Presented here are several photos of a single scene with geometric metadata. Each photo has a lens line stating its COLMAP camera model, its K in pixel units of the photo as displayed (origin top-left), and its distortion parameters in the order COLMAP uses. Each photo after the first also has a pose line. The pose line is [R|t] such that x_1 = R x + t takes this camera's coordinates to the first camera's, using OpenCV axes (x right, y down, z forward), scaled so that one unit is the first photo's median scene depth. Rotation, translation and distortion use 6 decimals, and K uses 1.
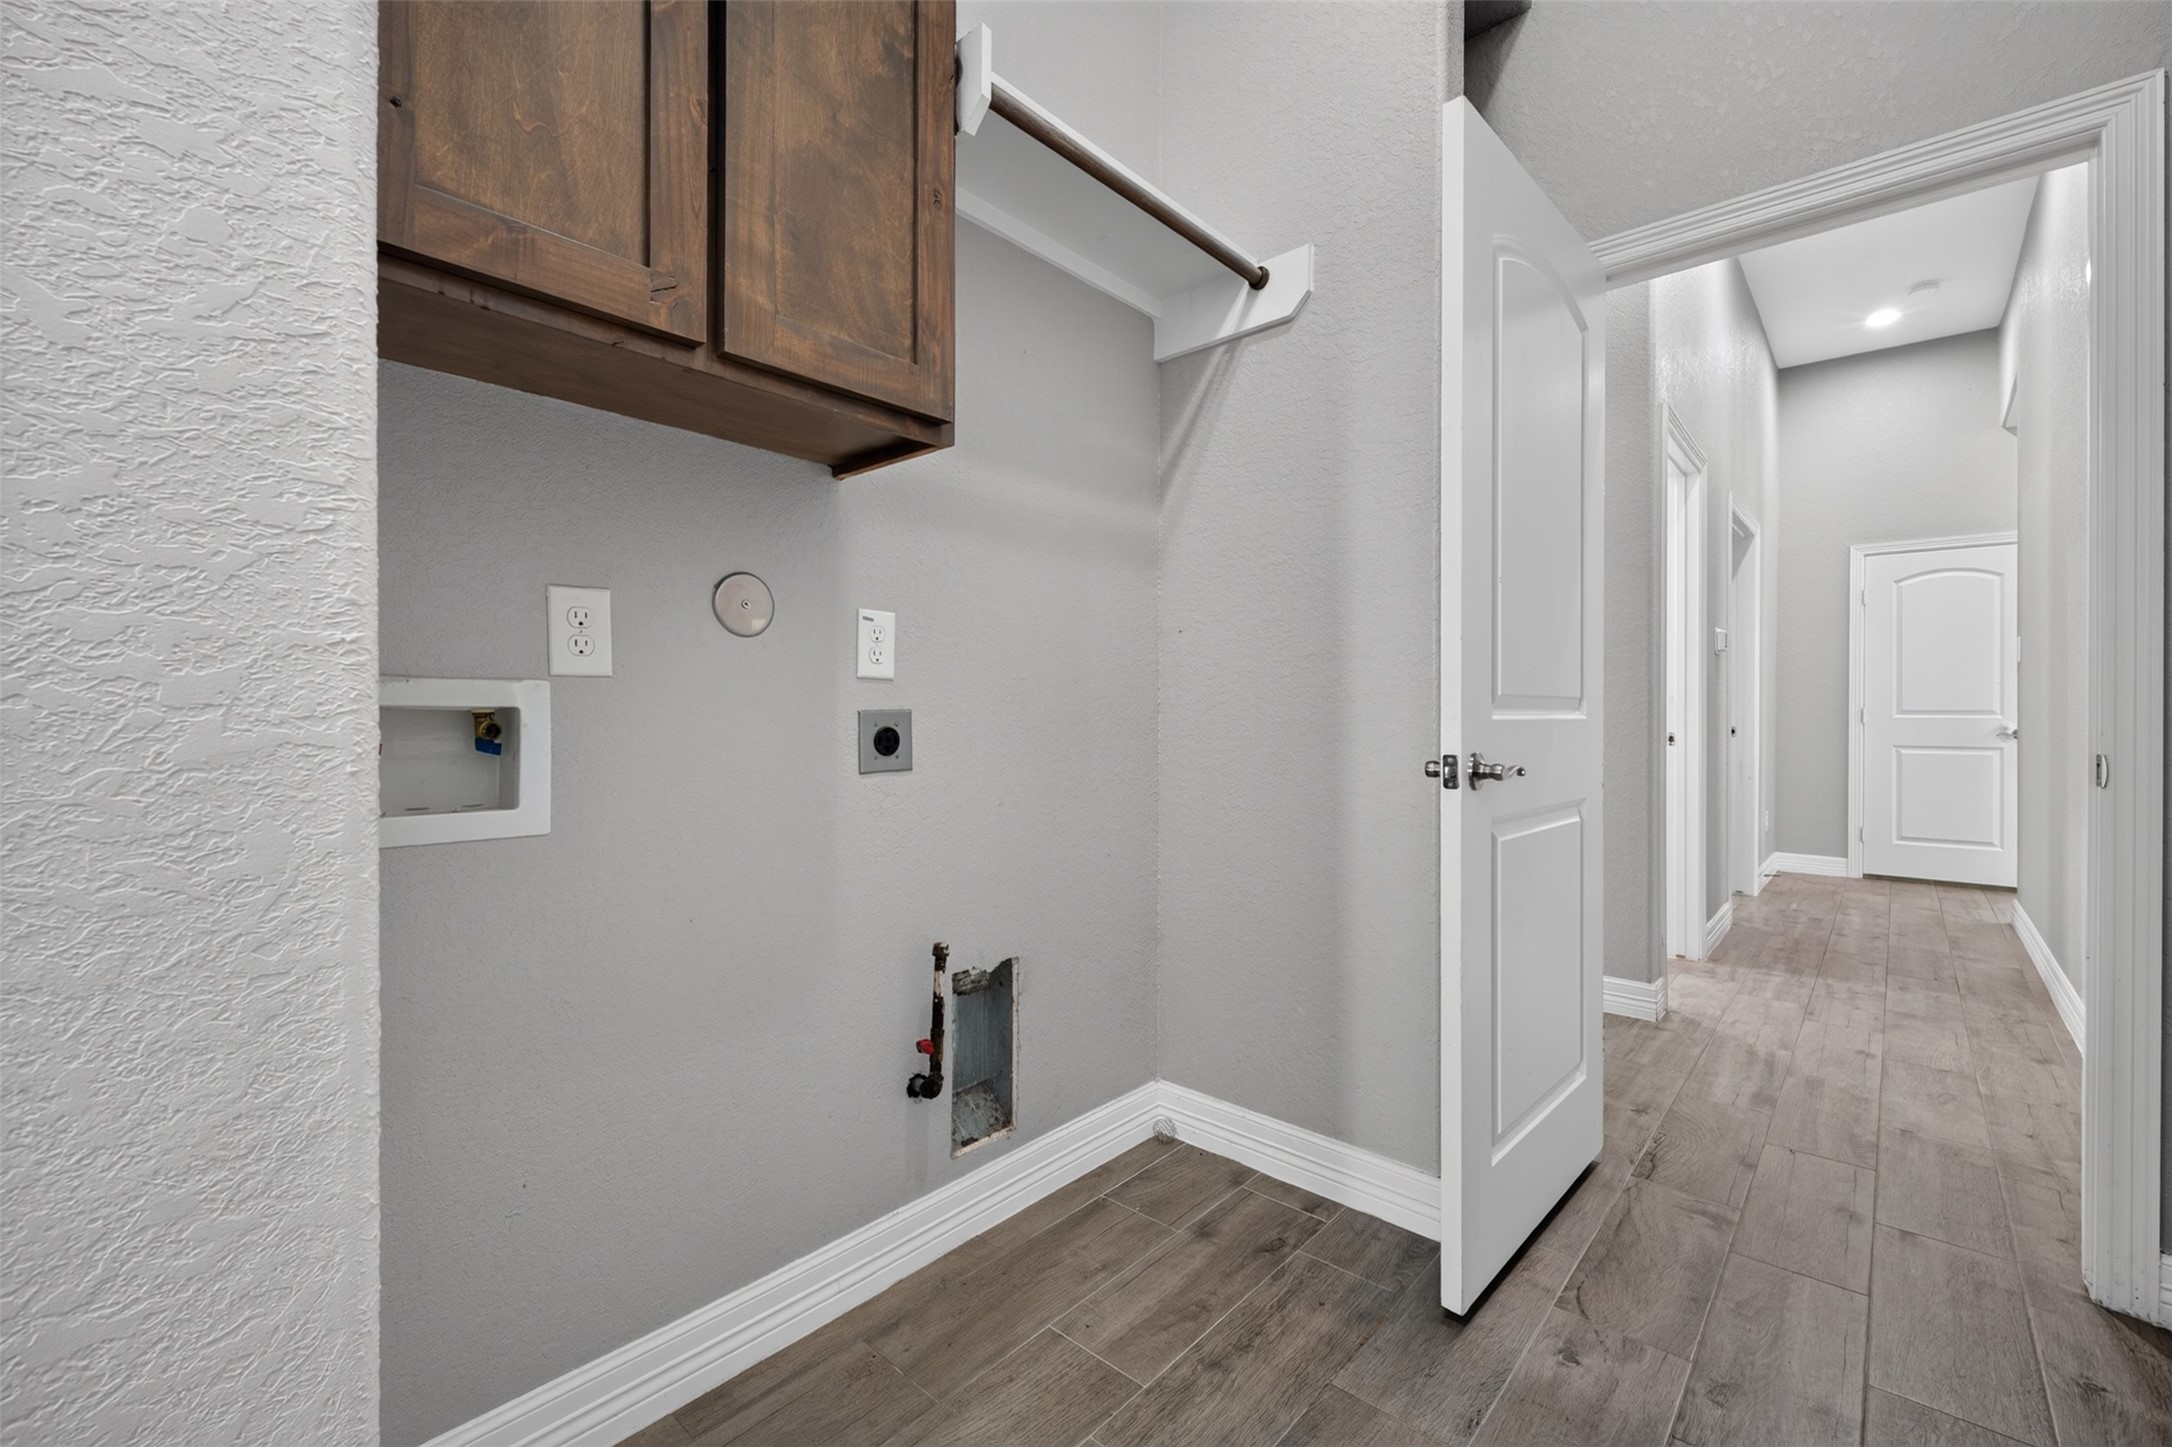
lens RADIAL K [[913.8, 0, 1085.4], [0, 913.8, 724.0], [0, 0, 1]] dist [-0.001331, -0.000353]
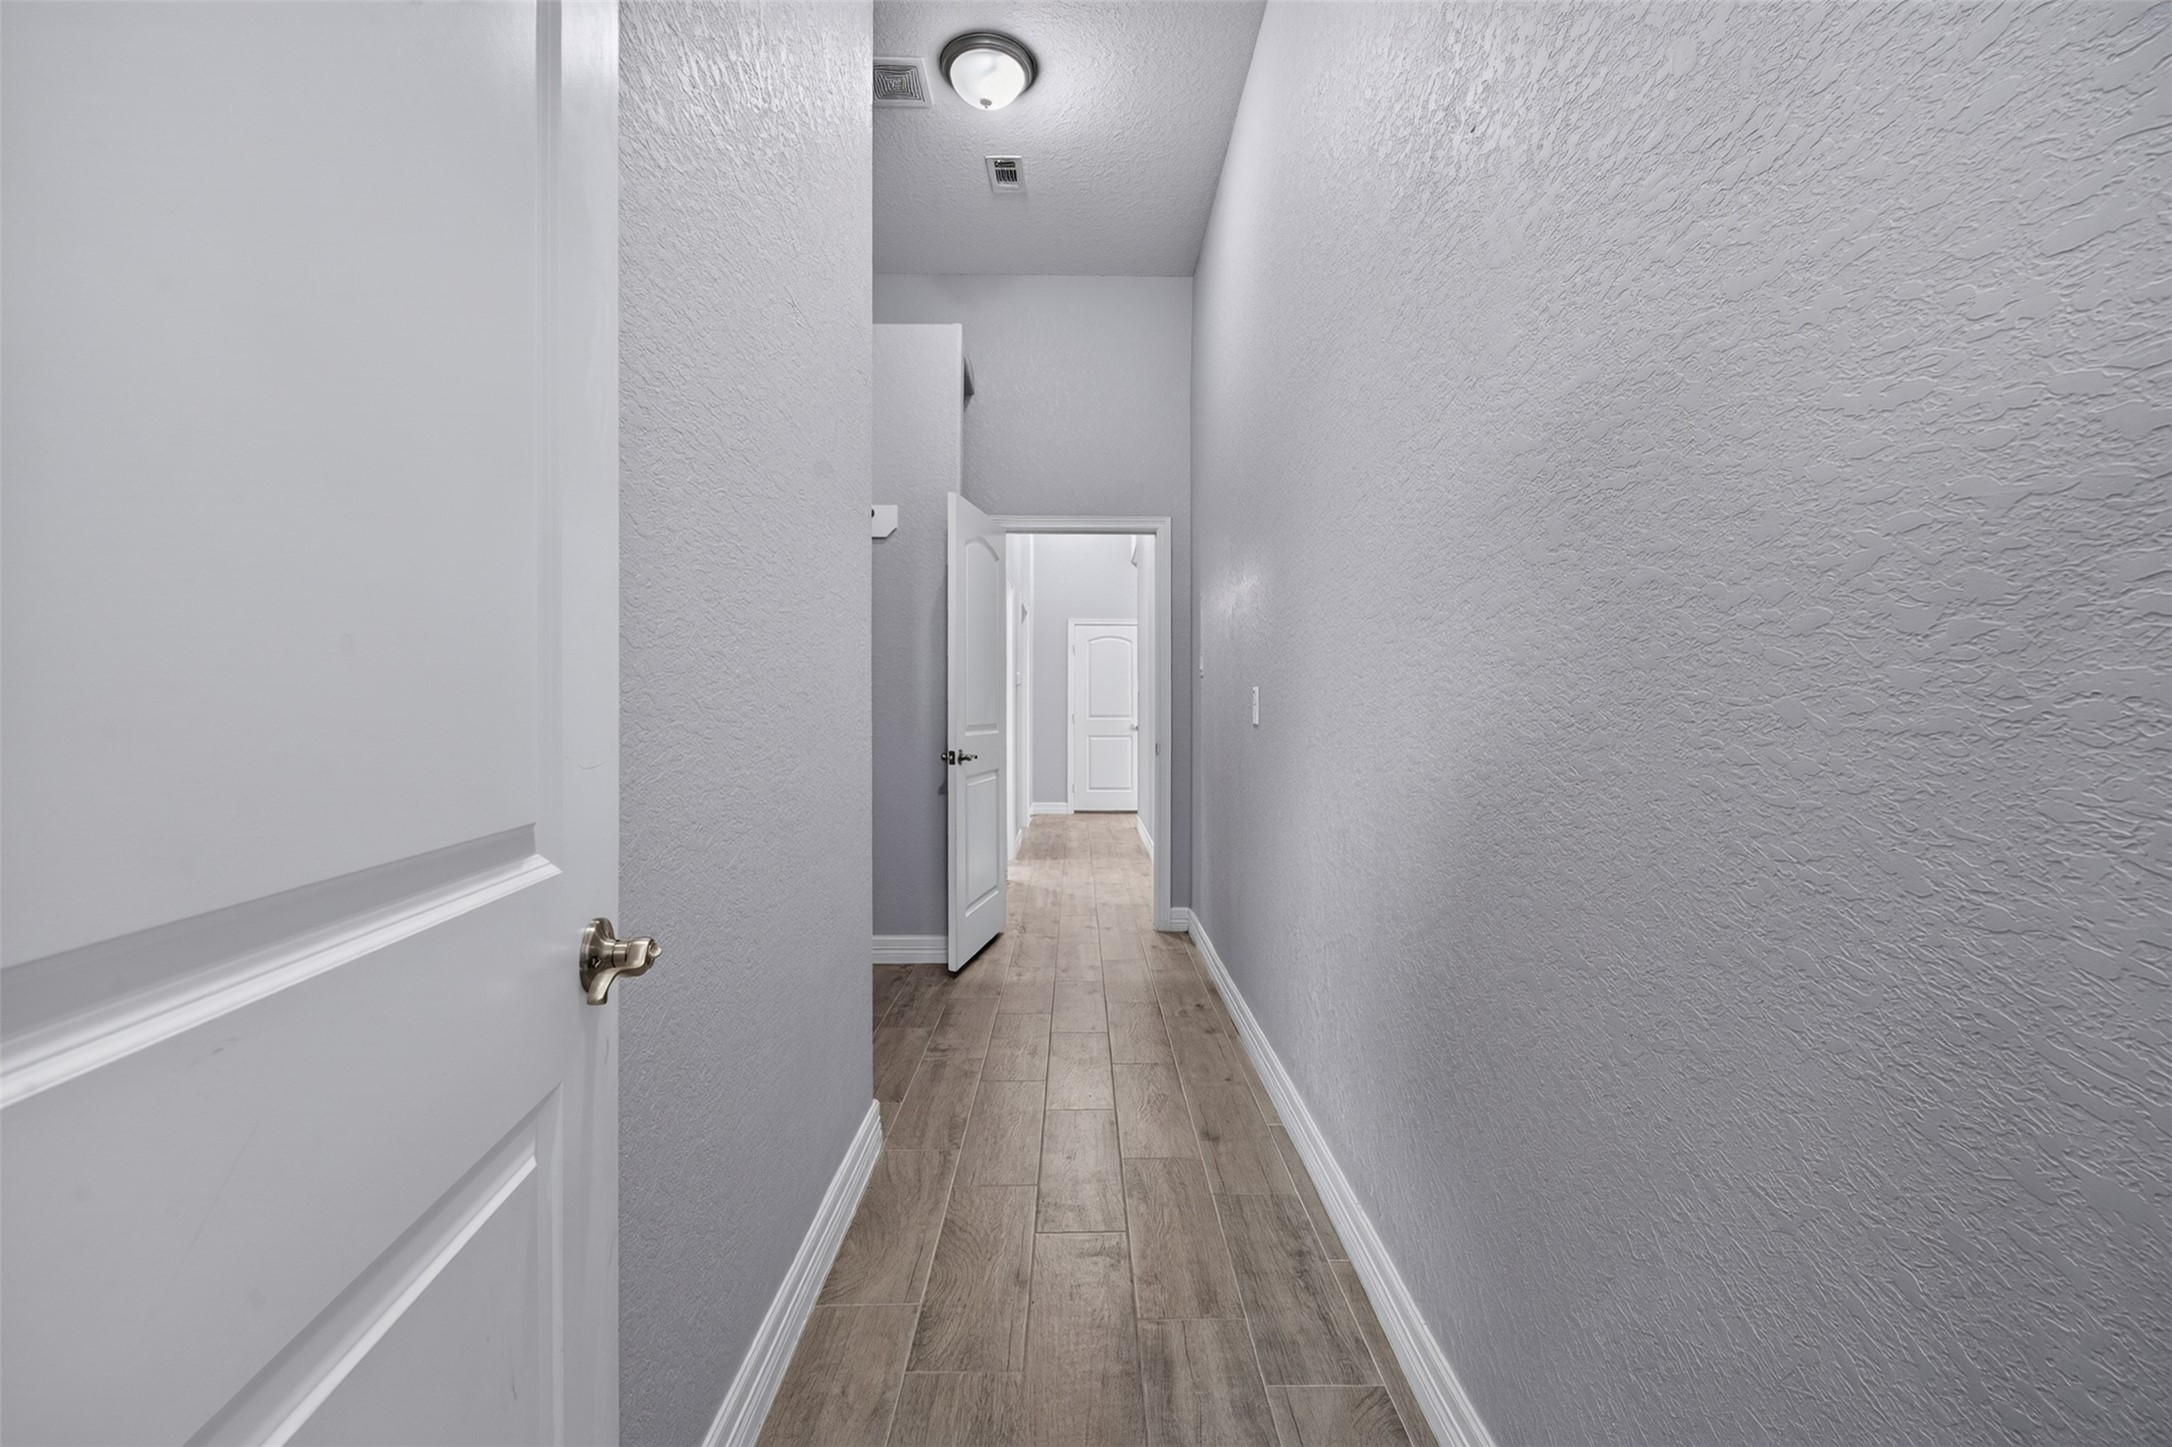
lens RADIAL K [[913.8, 0, 1087.0], [0, 913.8, 719.5], [0, 0, 1]] dist [-0.001331, -0.000353]
pose [[0.738760, -0.007253, 0.673929, -0.509991], [0.004256, 0.999972, 0.006097, -0.031075], [-0.673955, -0.001636, 0.738771, -0.503727]]
